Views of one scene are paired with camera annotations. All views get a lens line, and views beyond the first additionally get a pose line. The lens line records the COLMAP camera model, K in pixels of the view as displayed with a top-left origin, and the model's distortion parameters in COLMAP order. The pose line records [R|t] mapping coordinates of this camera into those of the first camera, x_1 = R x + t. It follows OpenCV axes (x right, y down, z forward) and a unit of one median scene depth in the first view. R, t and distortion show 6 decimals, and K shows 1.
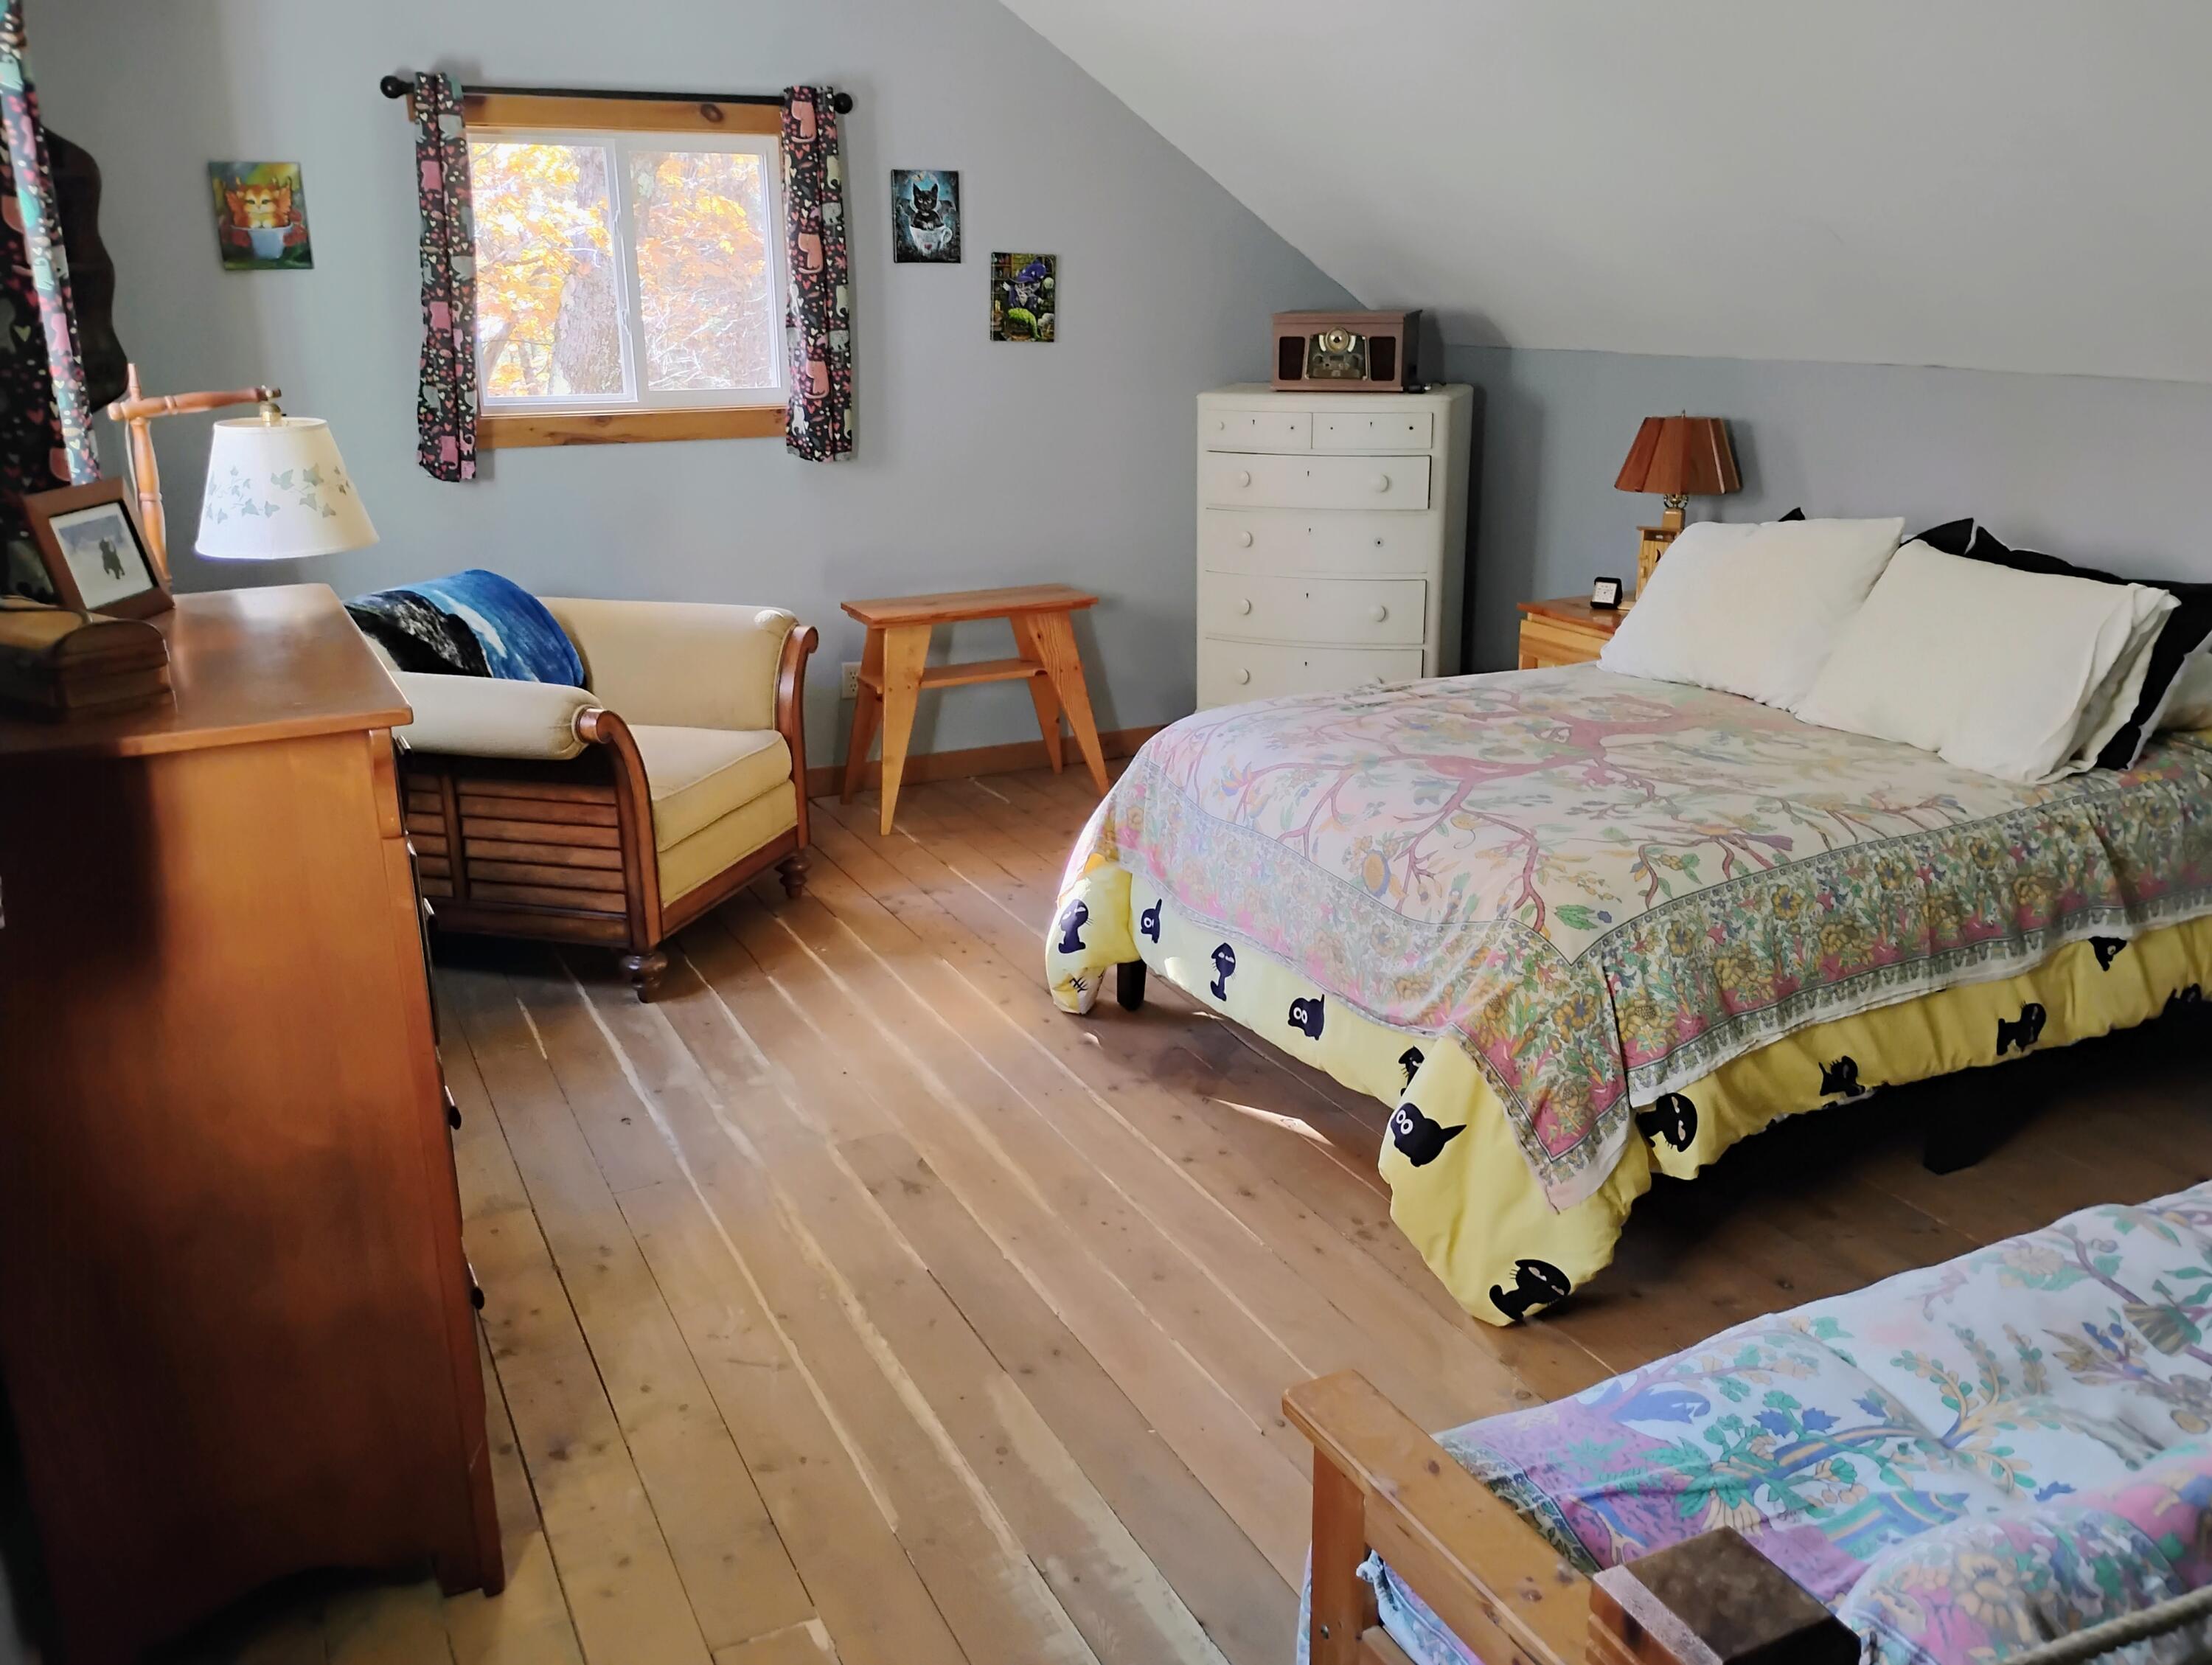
lens RADIAL K [[1860.3, 0, 1106.0], [0, 1860.3, 832.5], [0, 0, 1]] dist [0.002943, 0.059905]
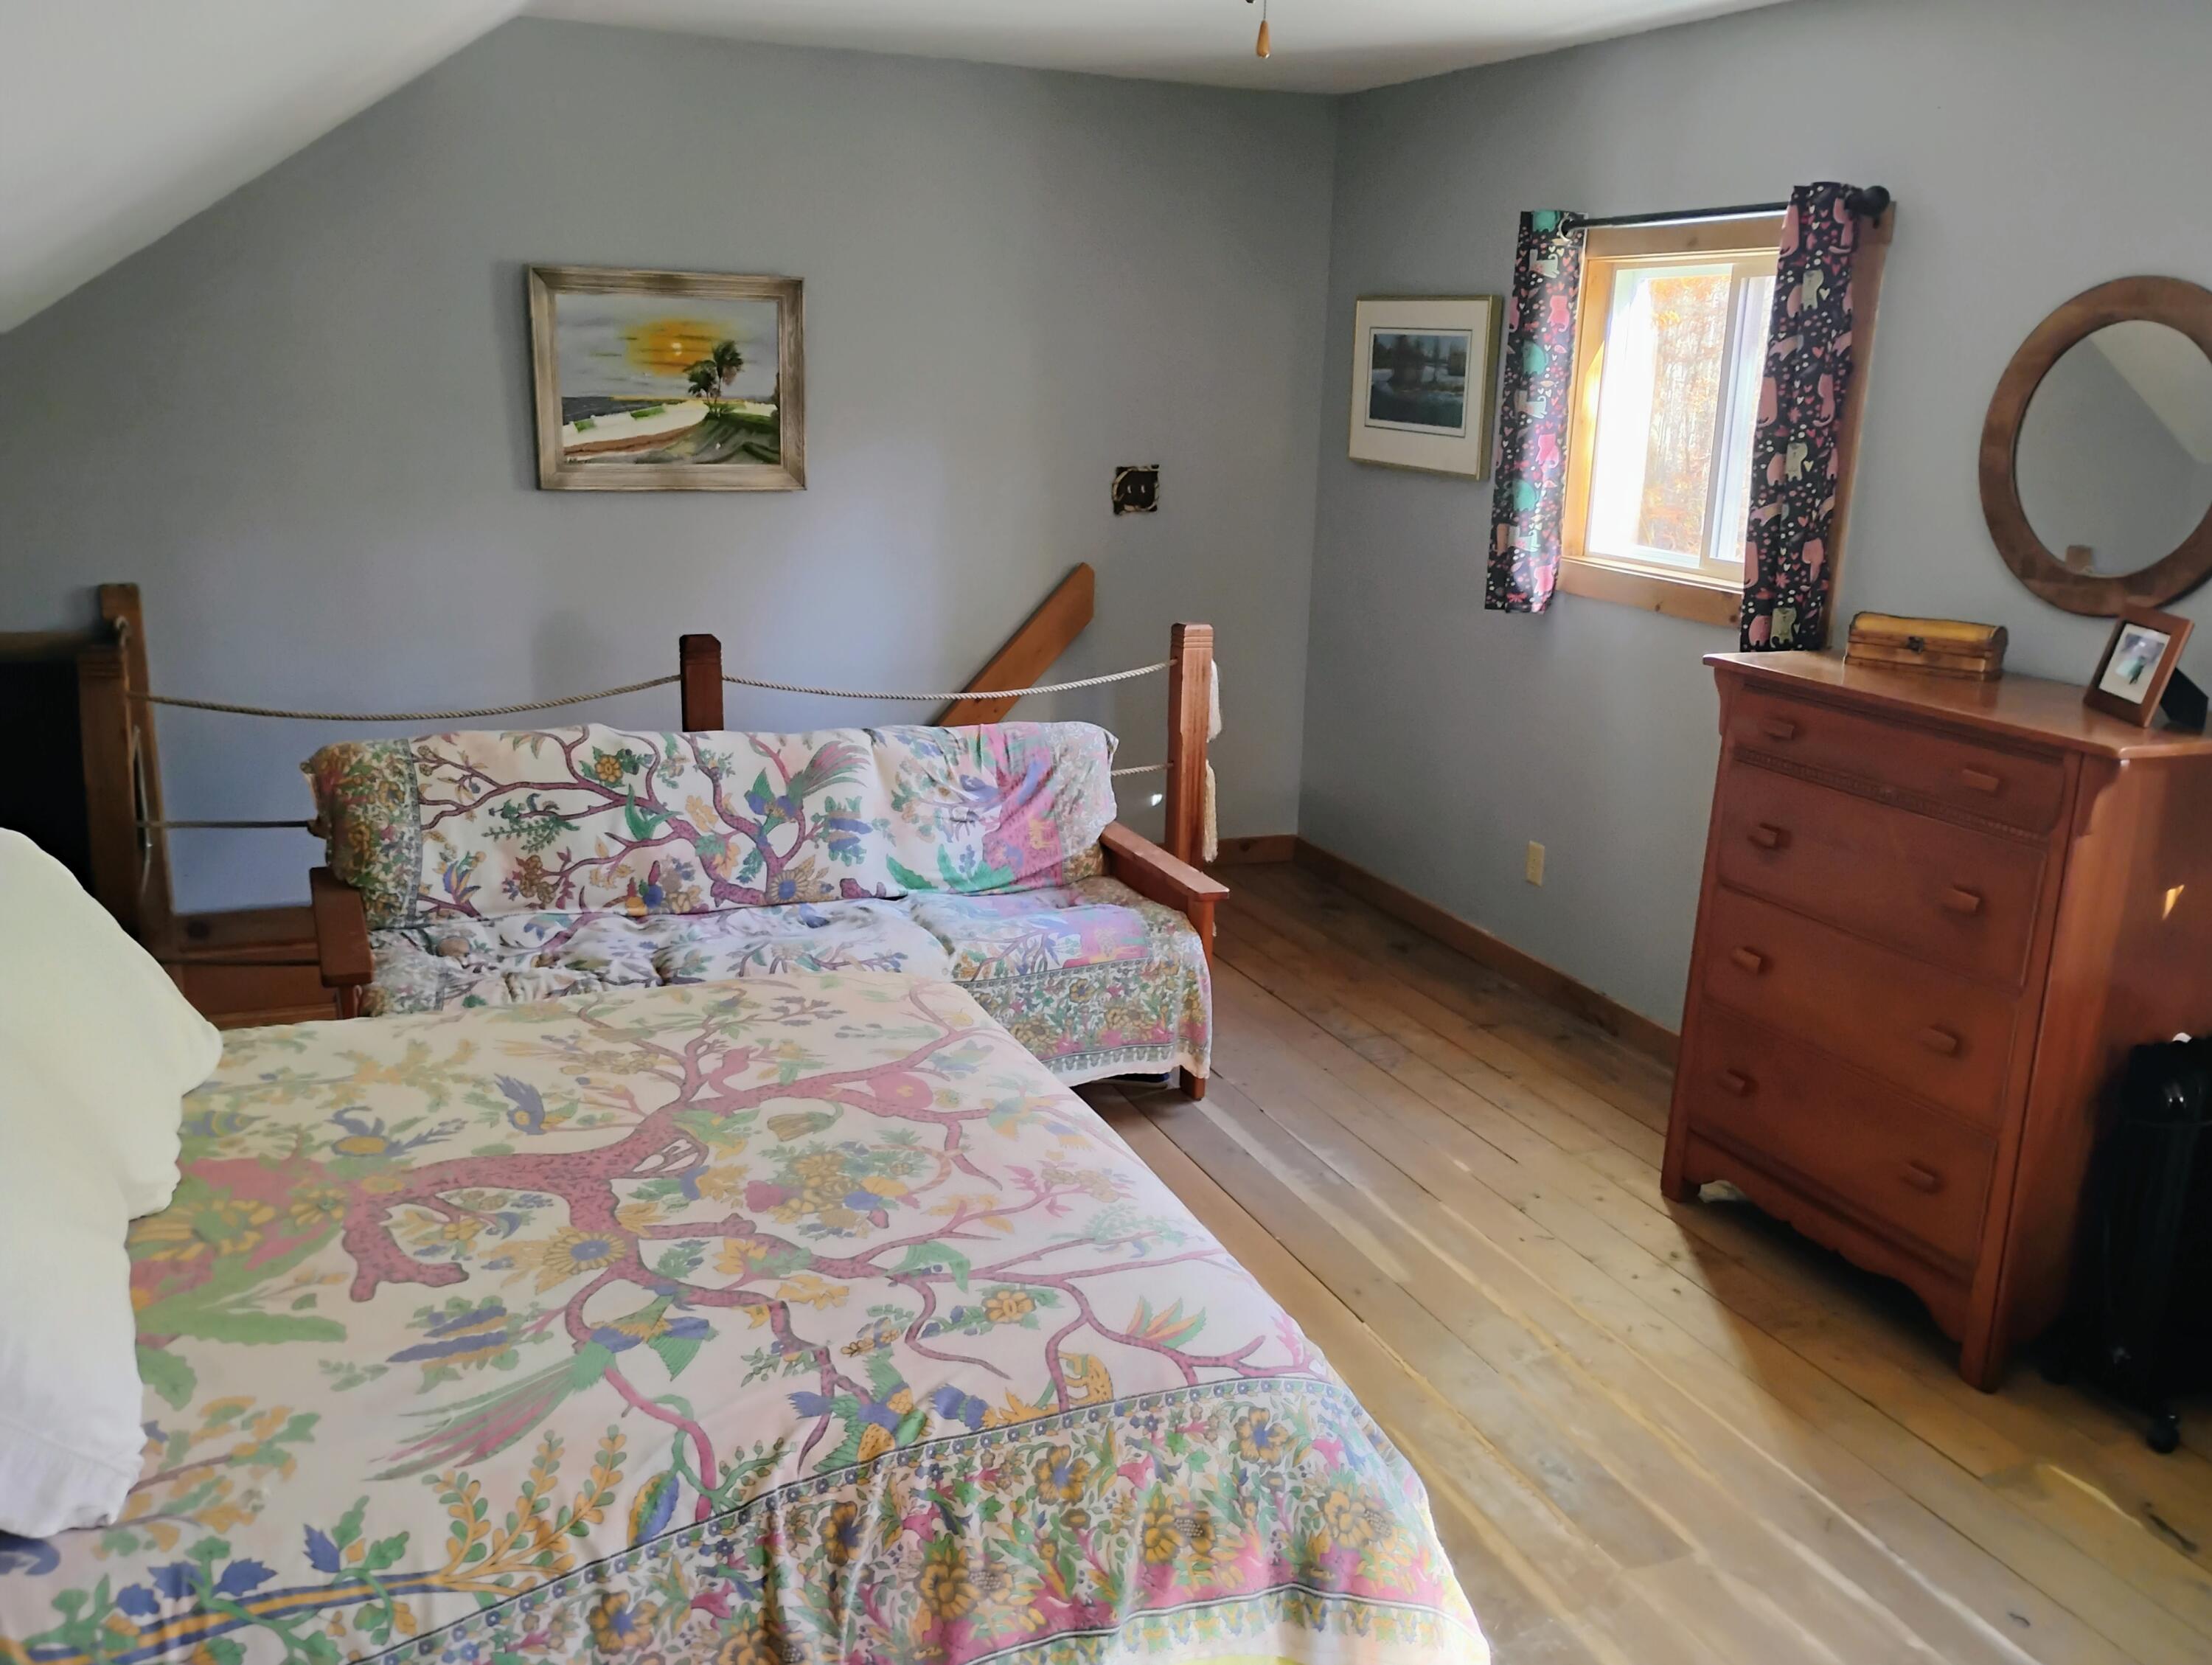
lens RADIAL K [[1860.3, 0, 1106.0], [0, 1860.3, 832.5], [0, 0, 1]] dist [0.002943, 0.059905]
pose [[-0.997981, -0.039165, 0.050003, 0.046408], [-0.007882, 0.857534, 0.514368, -0.315727], [-0.063025, 0.512935, -0.856111, 0.990429]]
